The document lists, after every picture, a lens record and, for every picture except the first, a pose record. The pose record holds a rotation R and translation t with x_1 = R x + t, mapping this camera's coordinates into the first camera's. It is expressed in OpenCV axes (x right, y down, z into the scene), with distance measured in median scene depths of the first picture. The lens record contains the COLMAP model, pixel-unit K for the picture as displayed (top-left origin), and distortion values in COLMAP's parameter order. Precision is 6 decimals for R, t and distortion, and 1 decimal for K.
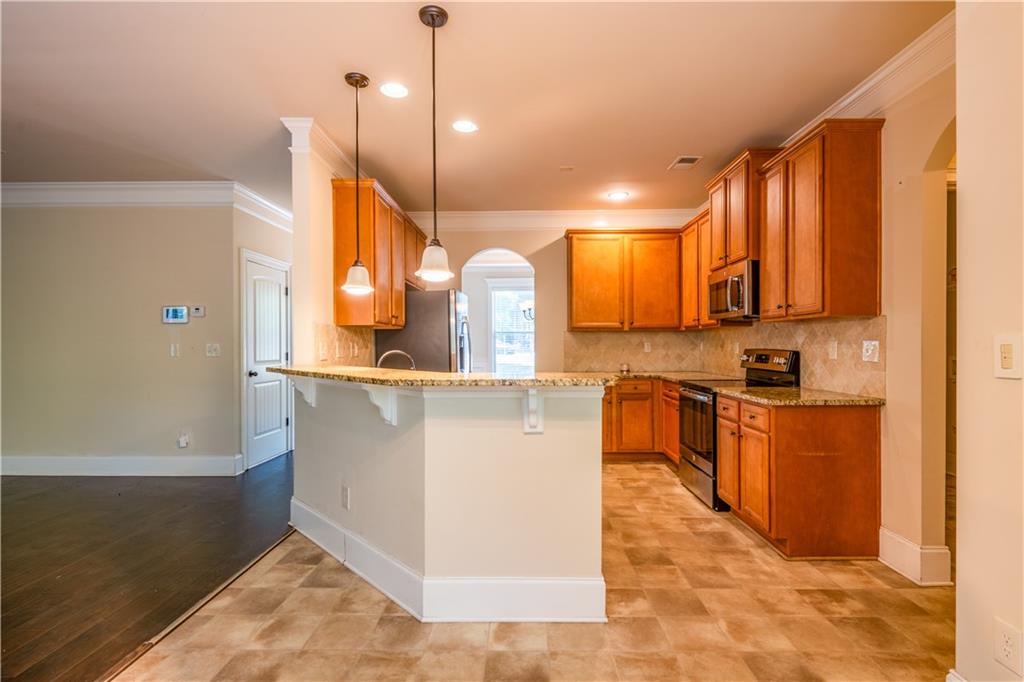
lens RADIAL K [[483.7, 0, 514.5], [0, 483.7, 345.3], [0, 0, 1]] dist [0.003944, 0.000206]
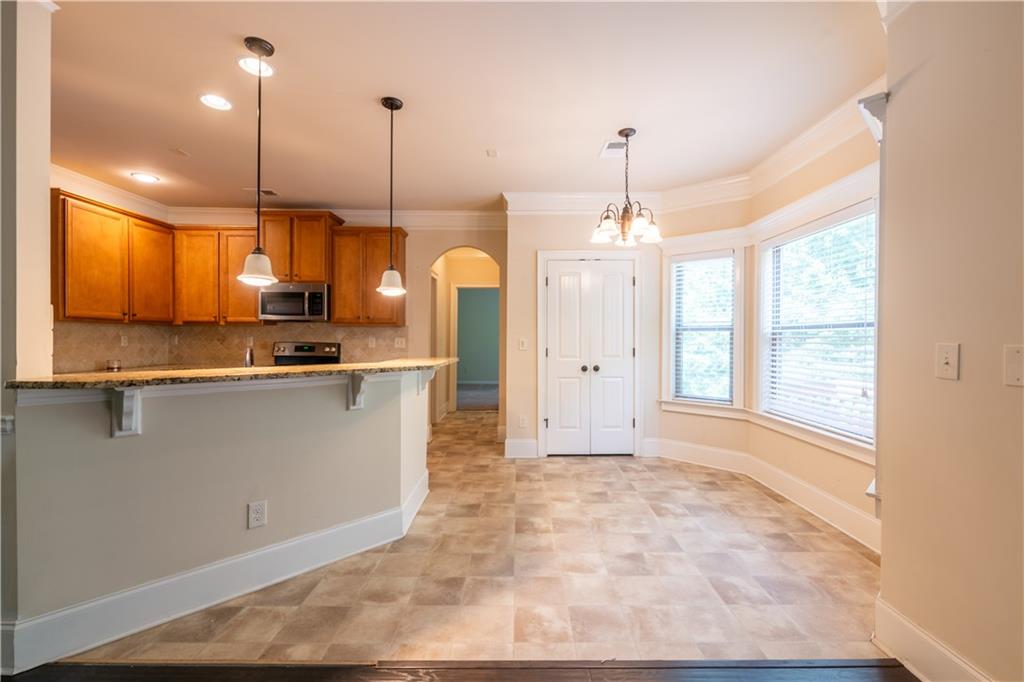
lens RADIAL K [[437.3, 0, 521.8], [0, 437.3, 339.2], [0, 0, 1]] dist [0.000959, -0.000368]
pose [[-0.023737, -0.002242, 0.999716, -0.929232], [-0.005168, 0.999984, 0.002120, -0.008421], [-0.999705, -0.005117, -0.023748, 0.432323]]
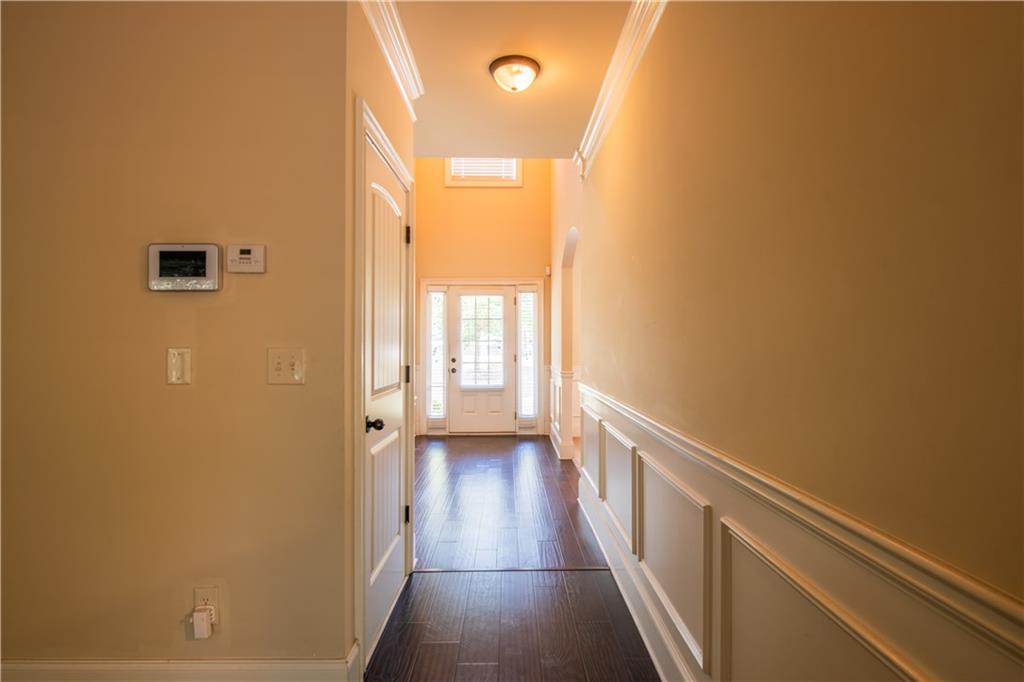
lens RADIAL K [[513.4, 0, 512.0], [0, 513.4, 341.0], [0, 0, 1]] dist [-0.001943, -0.000252]
pose [[0.999574, 0.004386, 0.028860, -0.620782], [-0.004134, 0.999953, -0.008760, -0.008017], [-0.028897, 0.008637, 0.999545, 0.815376]]
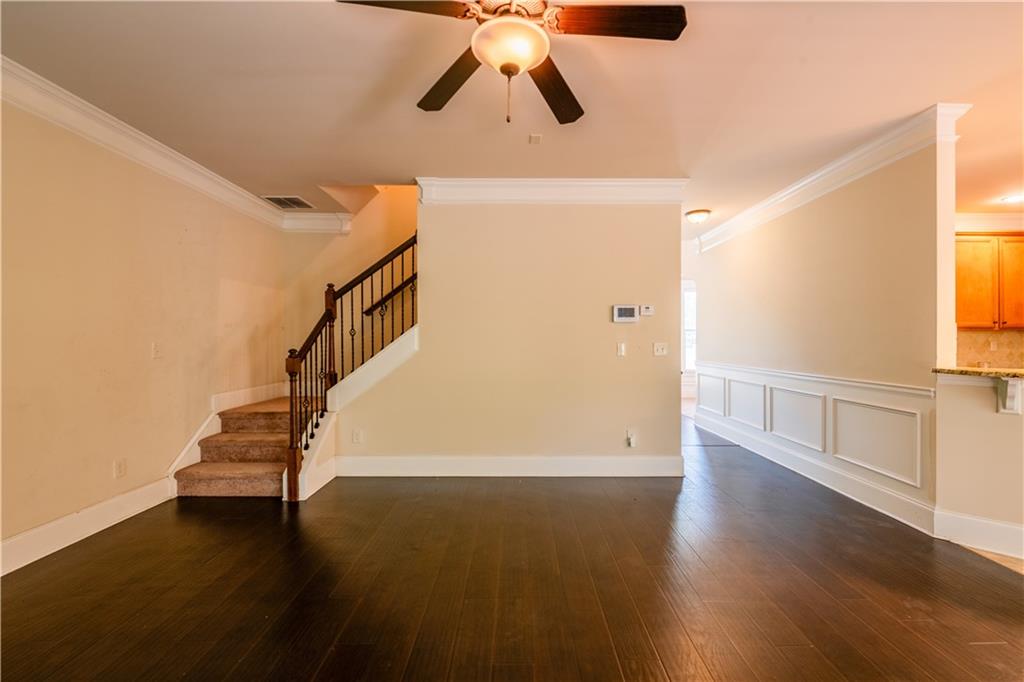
lens RADIAL K [[420.1, 0, 512.0], [0, 420.1, 341.0], [0, 0, 1]] dist [-0.002793, -0.000740]
pose [[0.999877, 0.001905, 0.015599, -1.250727], [-0.001942, 0.999995, 0.002324, -0.011266], [-0.015594, -0.002354, 0.999876, 0.196589]]
